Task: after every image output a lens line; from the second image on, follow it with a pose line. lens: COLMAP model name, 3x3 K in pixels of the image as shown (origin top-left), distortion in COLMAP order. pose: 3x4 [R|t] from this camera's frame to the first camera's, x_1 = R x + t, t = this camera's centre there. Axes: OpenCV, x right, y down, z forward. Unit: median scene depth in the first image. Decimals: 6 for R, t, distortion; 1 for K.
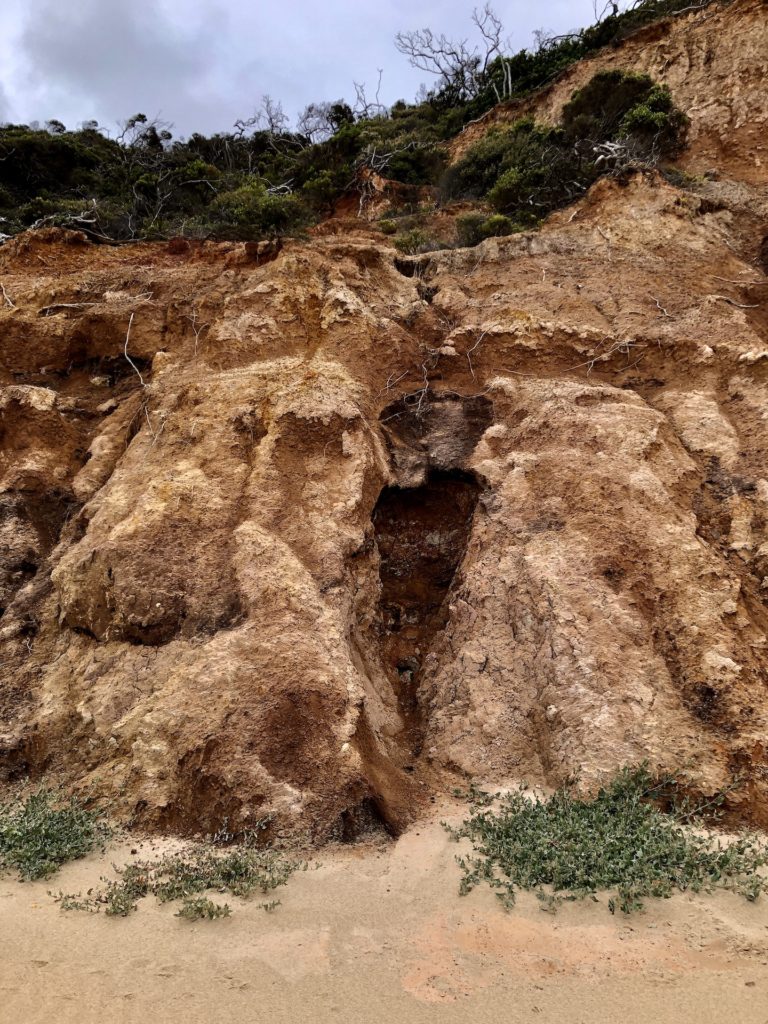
lens RADIAL K [[834.3, 0, 388.7], [0, 834.3, 528.0], [0, 0, 1]] dist [0.069080, -0.129127]
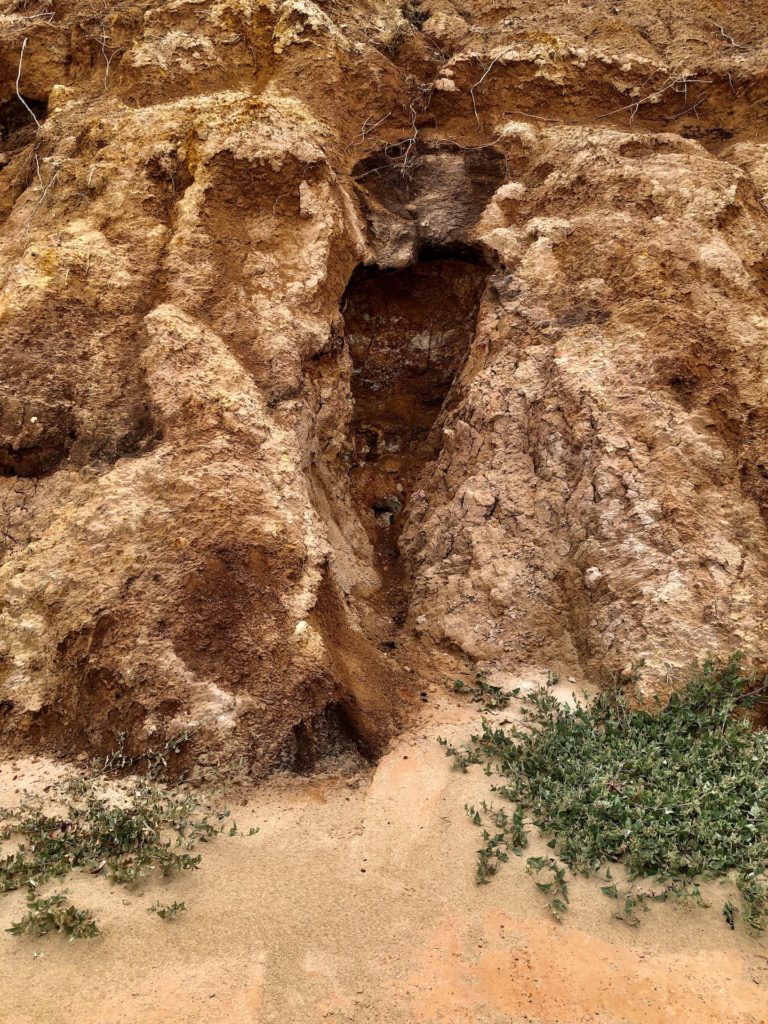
lens RADIAL K [[834.3, 0, 388.7], [0, 834.3, 528.0], [0, 0, 1]] dist [0.069080, -0.129127]
pose [[0.999315, 0.007839, 0.036159, -0.003743], [-0.015002, 0.979203, 0.202330, 0.031445], [-0.033821, -0.202734, 0.978650, 0.265714]]
